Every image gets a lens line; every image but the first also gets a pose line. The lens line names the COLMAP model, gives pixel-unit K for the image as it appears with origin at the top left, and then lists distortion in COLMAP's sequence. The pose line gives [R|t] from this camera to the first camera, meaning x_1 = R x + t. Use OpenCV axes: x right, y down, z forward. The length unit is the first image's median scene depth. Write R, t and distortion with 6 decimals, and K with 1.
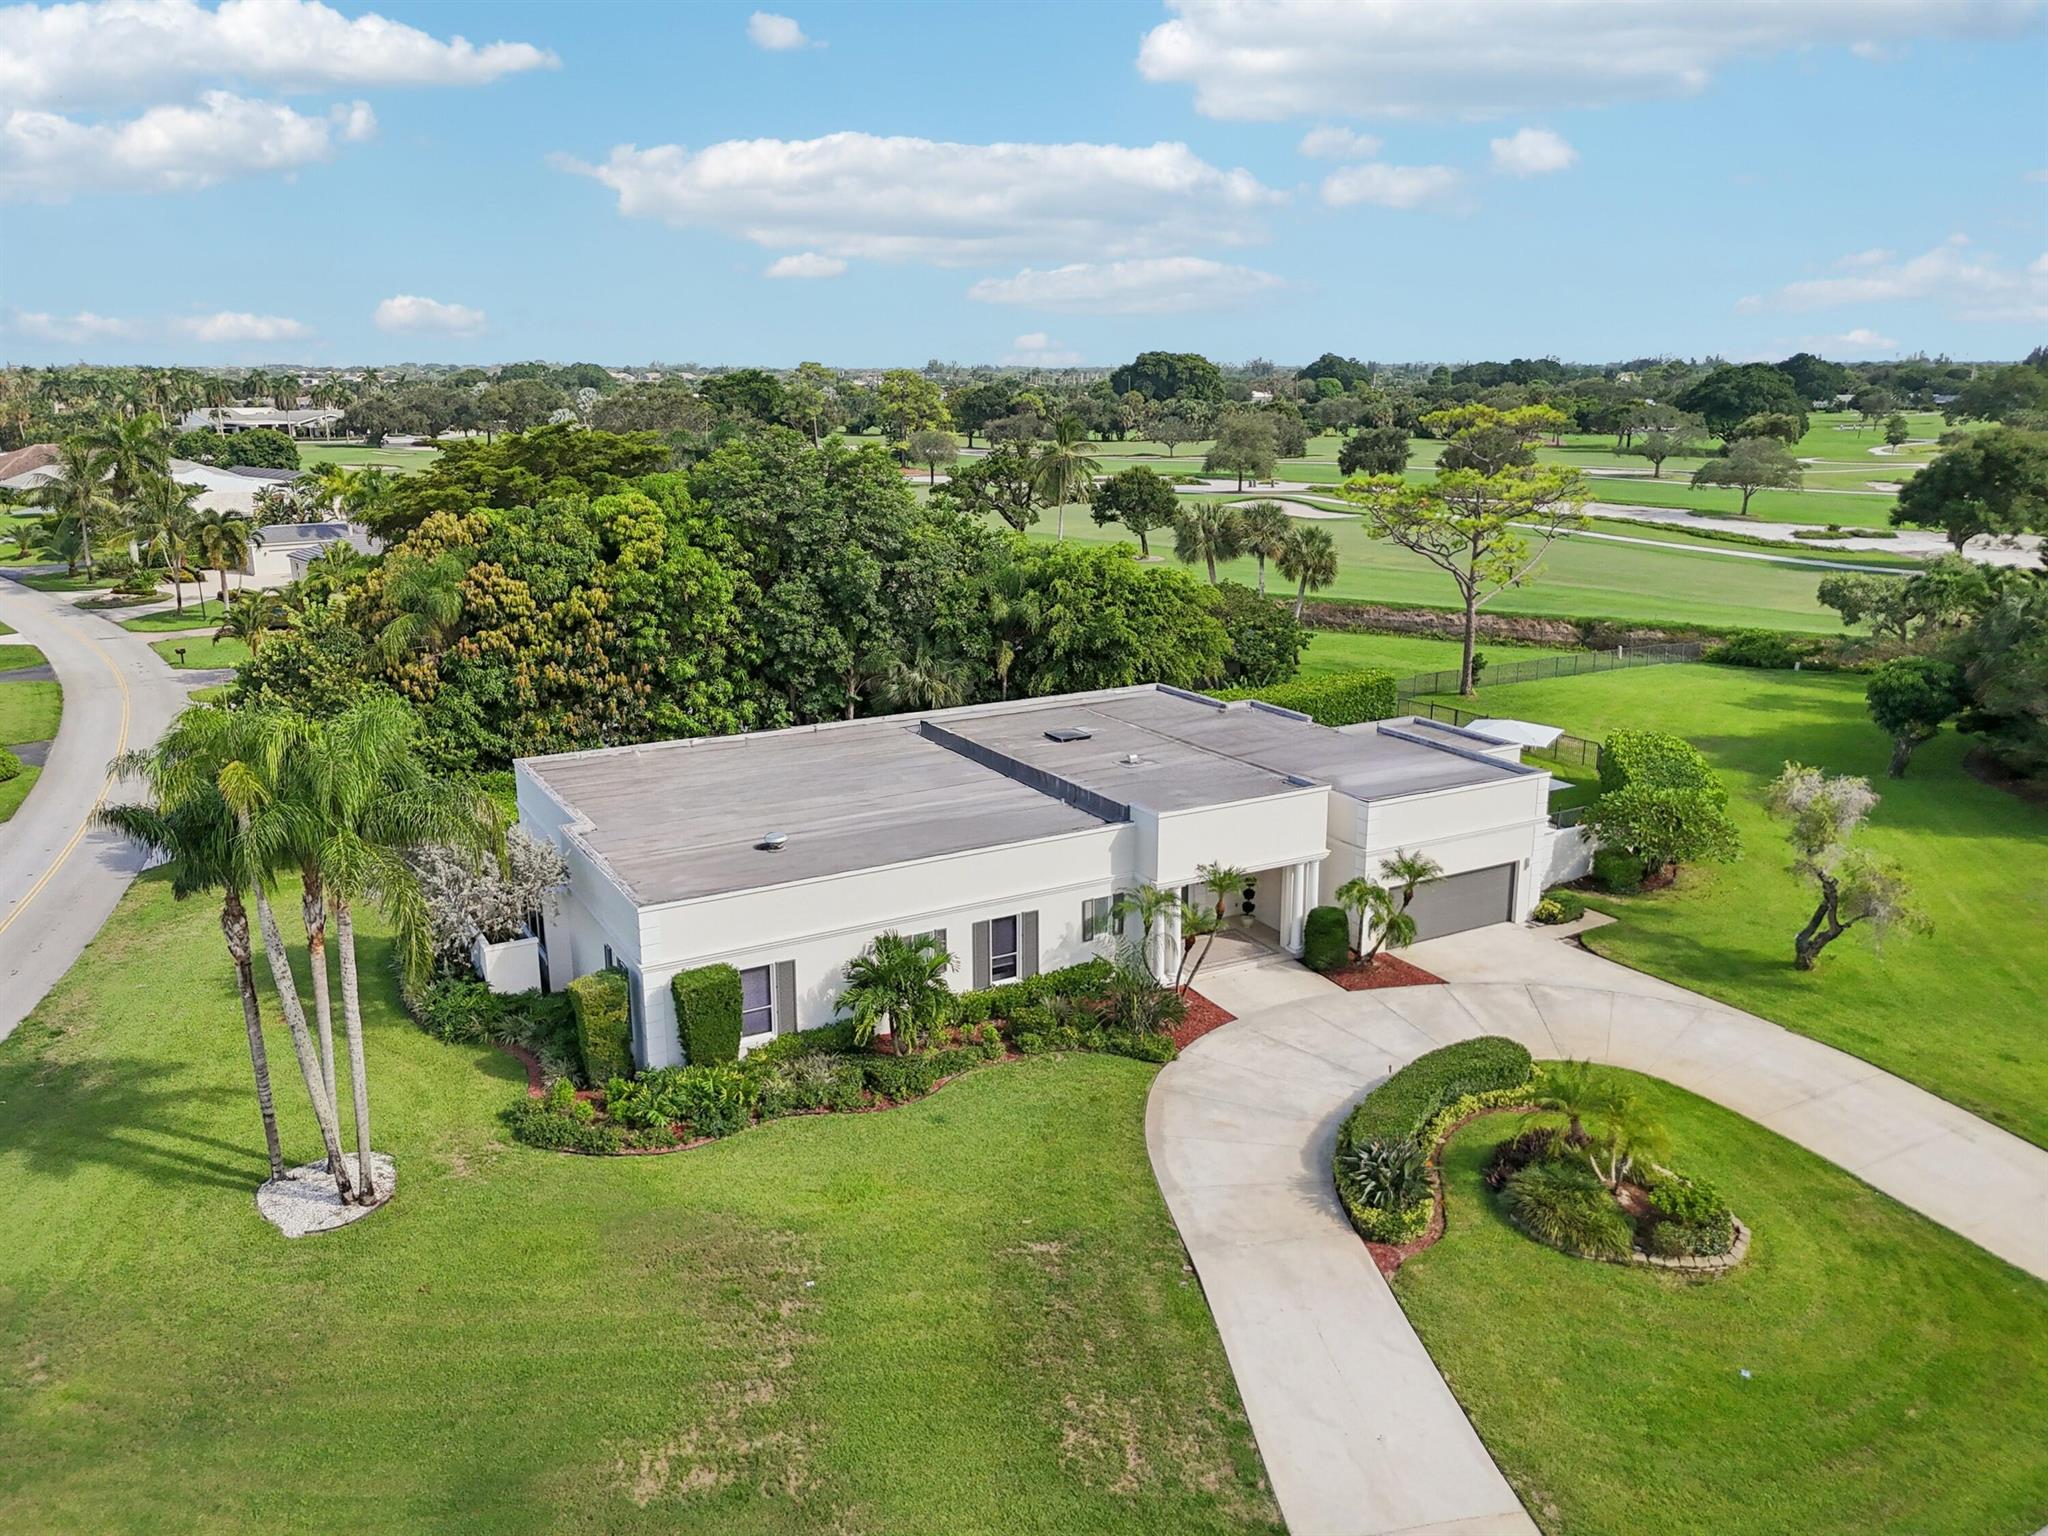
lens RADIAL K [[1576.6, 0, 1024.0], [0, 1576.6, 768.0], [0, 0, 1]] dist [0.036119, -0.002728]
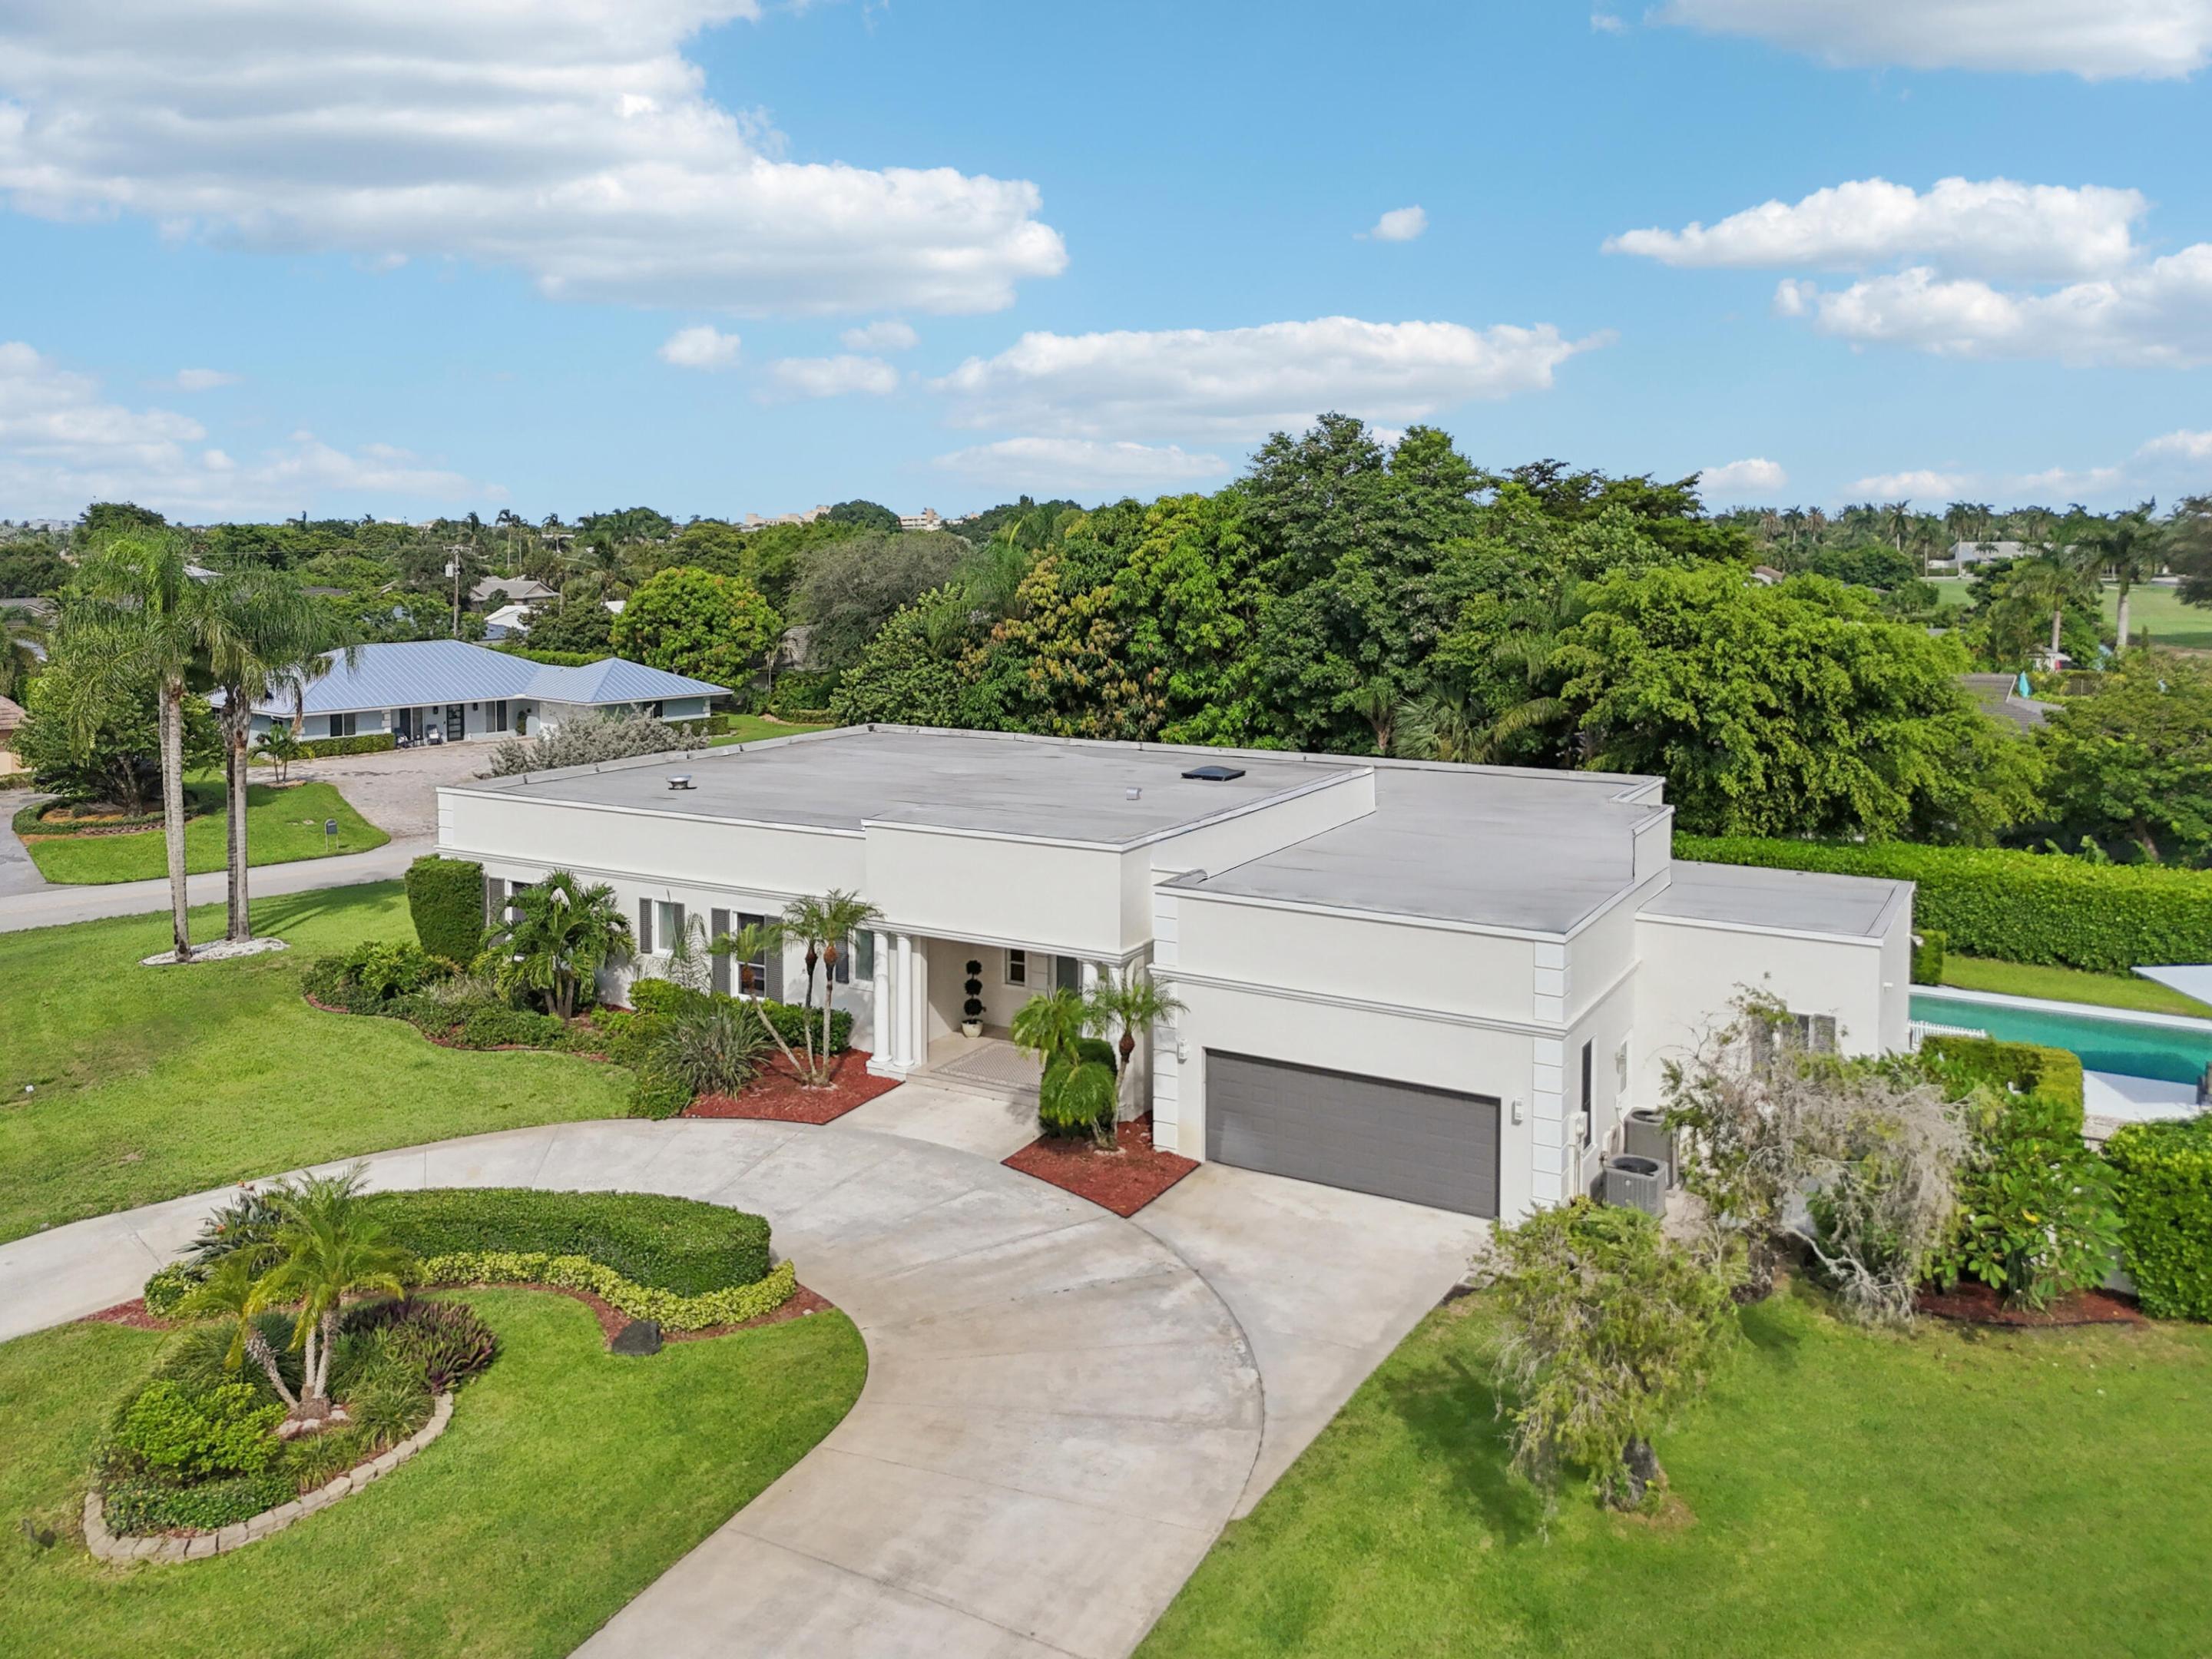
lens RADIAL K [[1655.5, 0, 1111.5], [0, 1655.5, 787.4], [0, 0, 1]] dist [0.036886, -0.006698]
pose [[0.500665, 0.131062, -0.855662, 0.714510], [-0.209211, 0.977489, 0.027309, -0.028898], [0.839979, 0.165342, 0.516814, 0.620633]]
